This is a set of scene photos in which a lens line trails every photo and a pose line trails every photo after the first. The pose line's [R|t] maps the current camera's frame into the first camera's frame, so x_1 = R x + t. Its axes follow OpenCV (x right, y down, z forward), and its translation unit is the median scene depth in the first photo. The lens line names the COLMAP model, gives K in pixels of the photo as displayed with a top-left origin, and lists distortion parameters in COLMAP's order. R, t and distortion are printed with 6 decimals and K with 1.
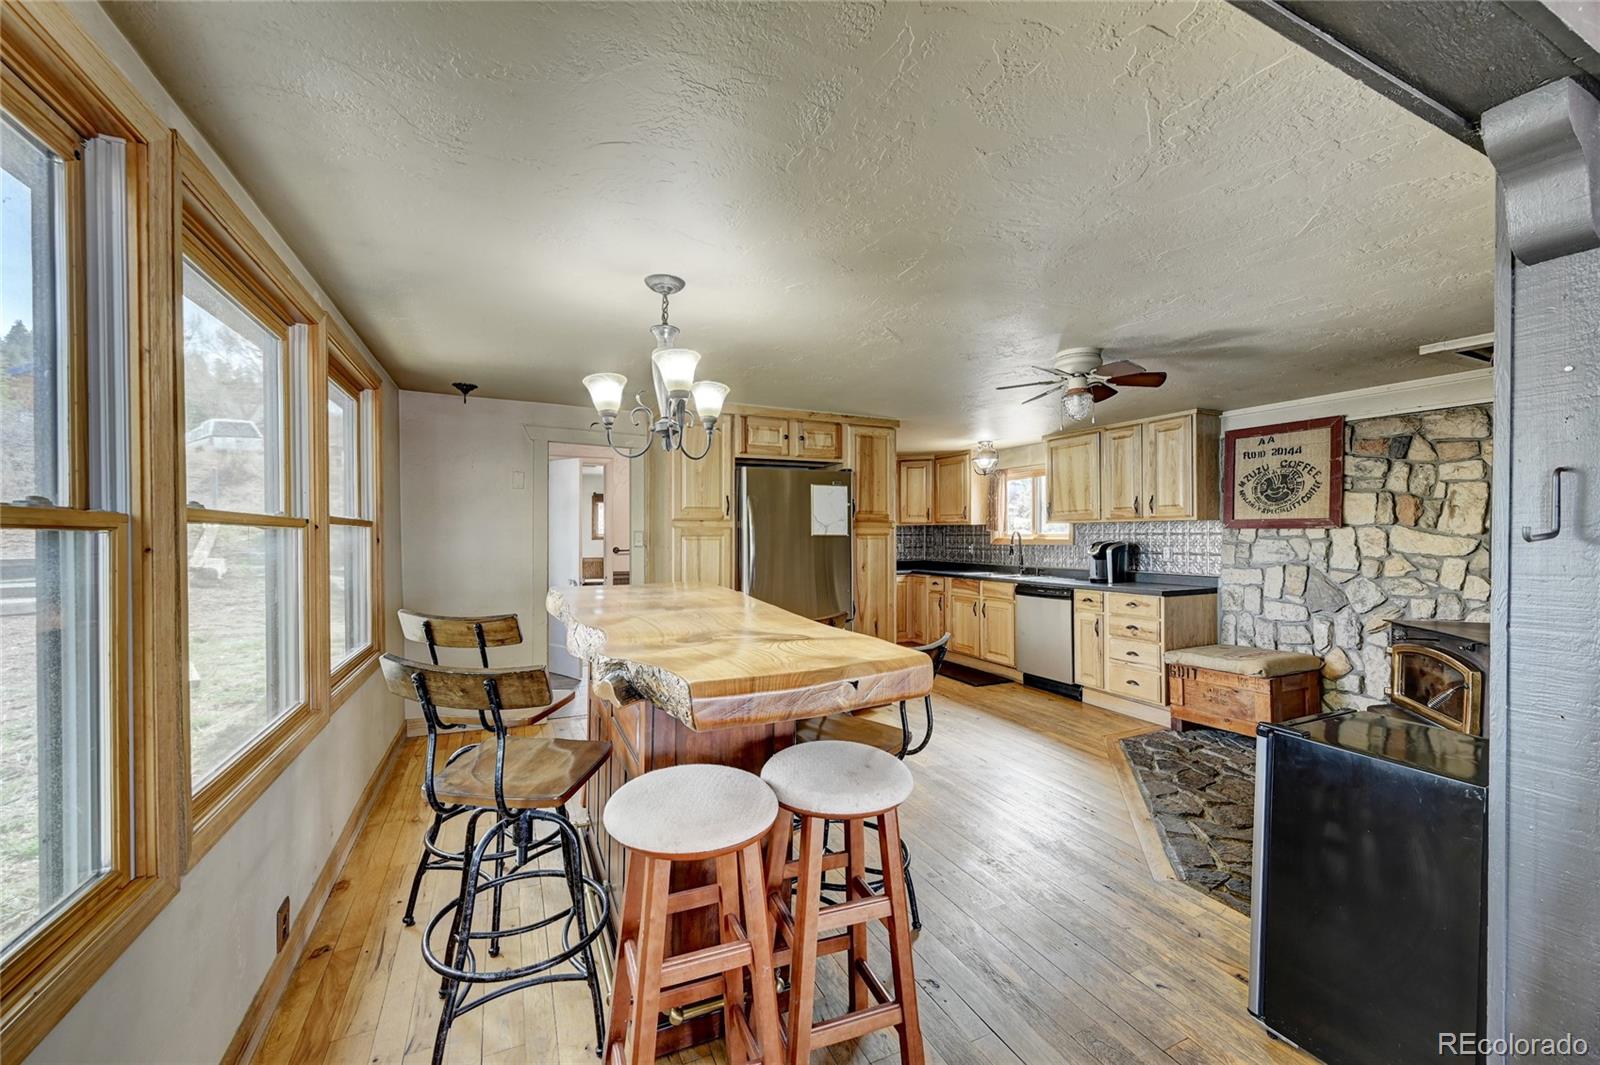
lens RADIAL K [[632.1, 0, 799.6], [0, 632.1, 535.7], [0, 0, 1]] dist [-0.002381, 0.001023]
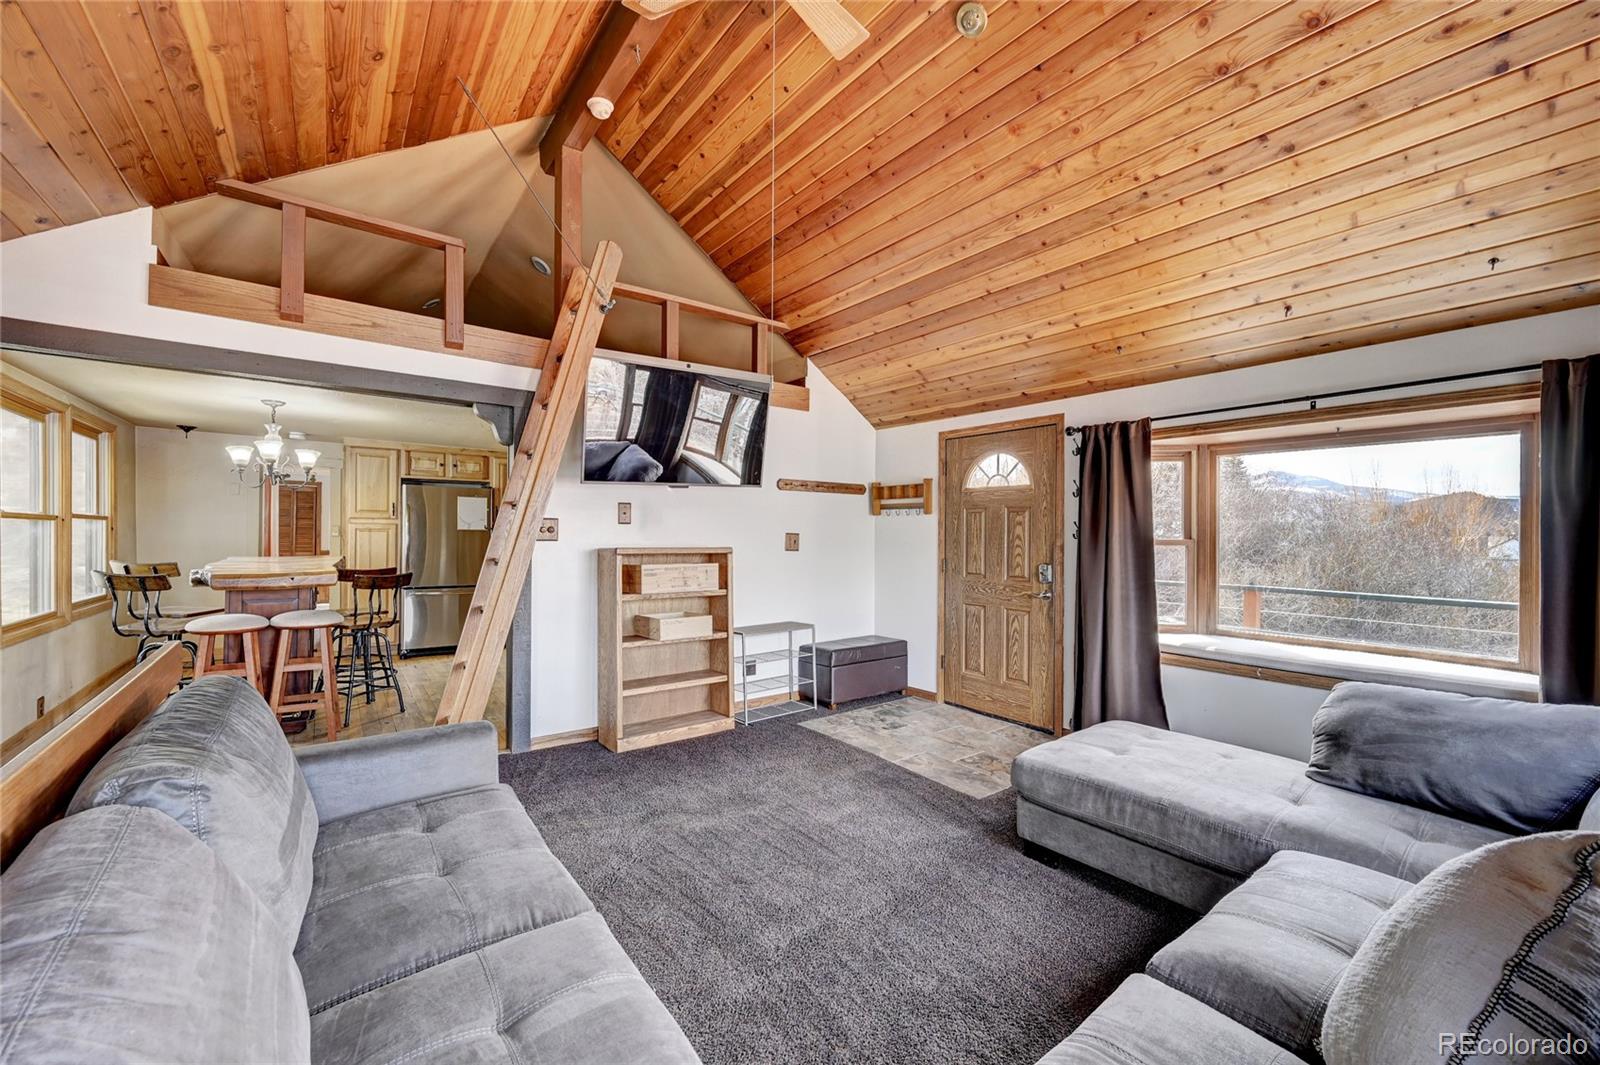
lens RADIAL K [[632.1, 0, 805.7], [0, 632.1, 535.8], [0, 0, 1]] dist [-0.002381, 0.001023]
pose [[0.978638, 0.009232, 0.205385, 0.559095], [-0.009388, 0.999956, -0.000216, 0.007560], [-0.205378, -0.001716, 0.978681, -0.713228]]
